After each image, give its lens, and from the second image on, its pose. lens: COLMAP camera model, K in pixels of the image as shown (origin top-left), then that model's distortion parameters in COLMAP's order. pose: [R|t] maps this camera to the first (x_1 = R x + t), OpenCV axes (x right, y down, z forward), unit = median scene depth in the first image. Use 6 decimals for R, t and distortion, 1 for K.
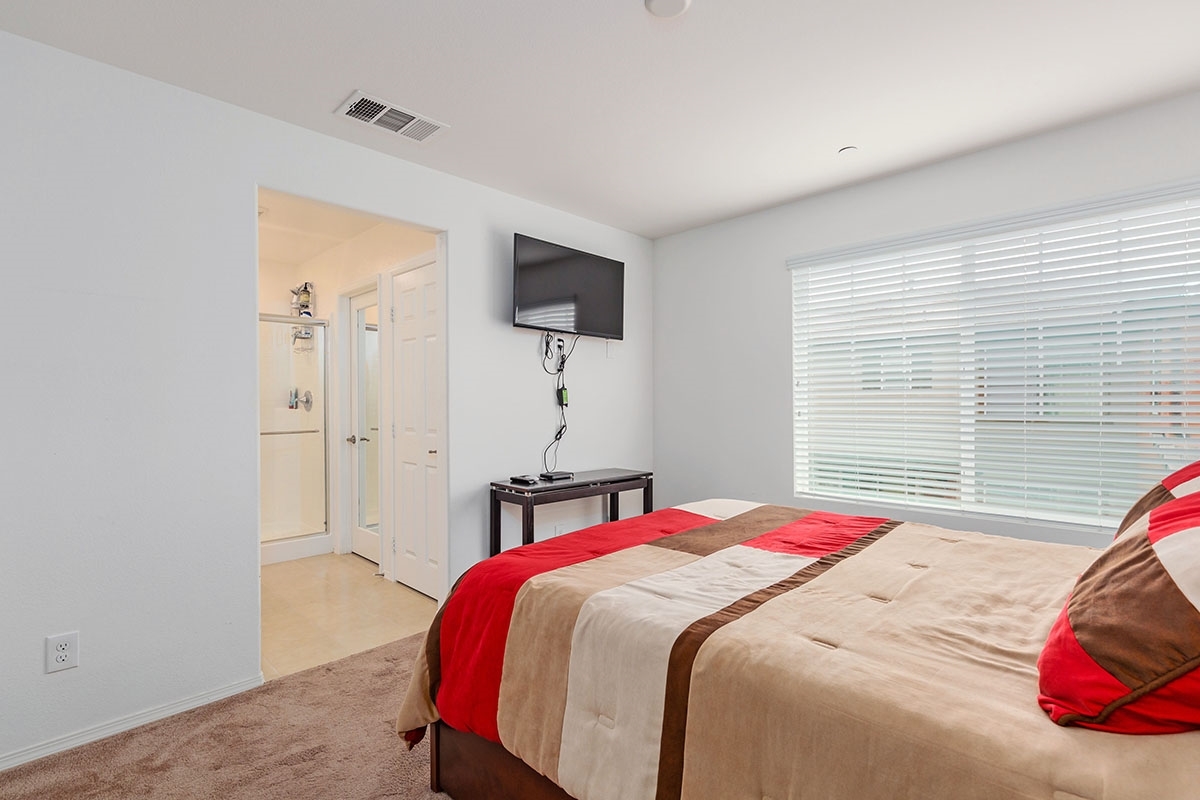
lens RADIAL K [[558.6, 0, 603.9], [0, 558.6, 402.7], [0, 0, 1]] dist [0.000352, 0.000005]
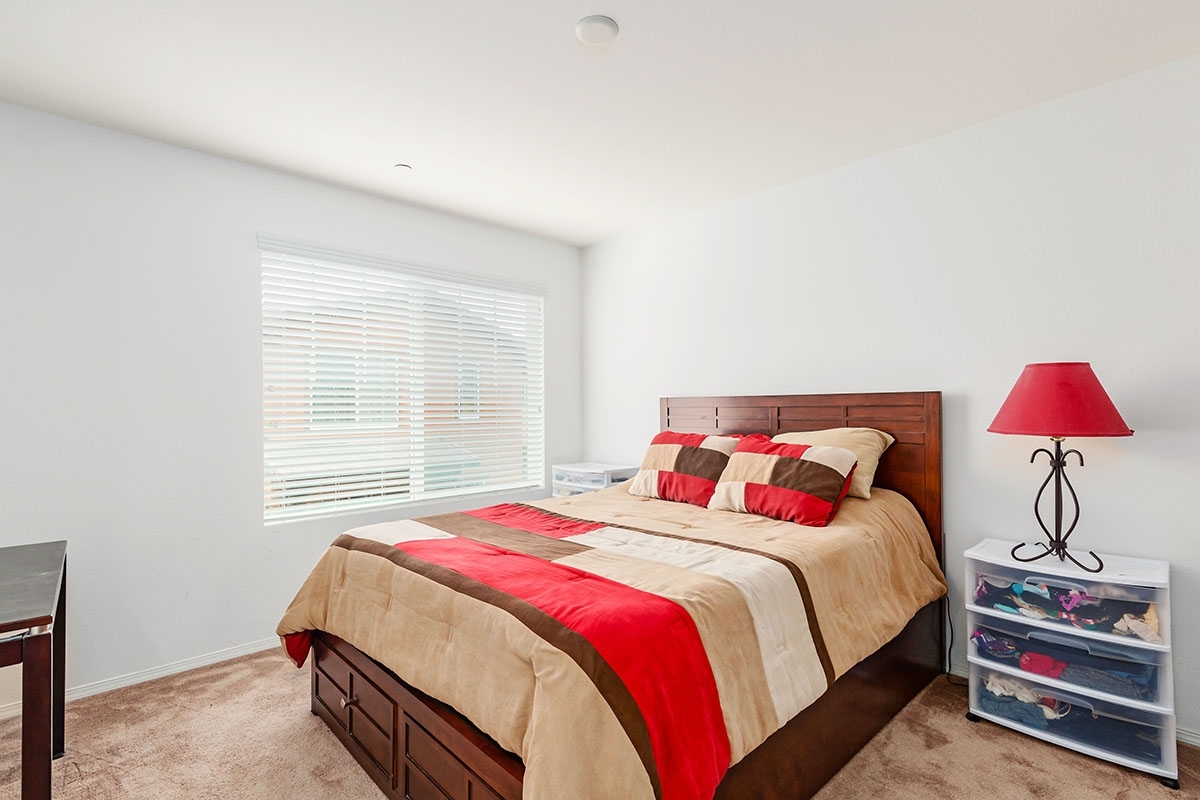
lens RADIAL K [[558.6, 0, 603.8], [0, 558.6, 401.3], [0, 0, 1]] dist [0.000352, 0.000005]
pose [[0.042117, 0.013756, 0.999018, -0.785358], [0.006700, 0.999879, -0.014050, -0.000052], [-0.999090, 0.007286, 0.042019, 0.792600]]
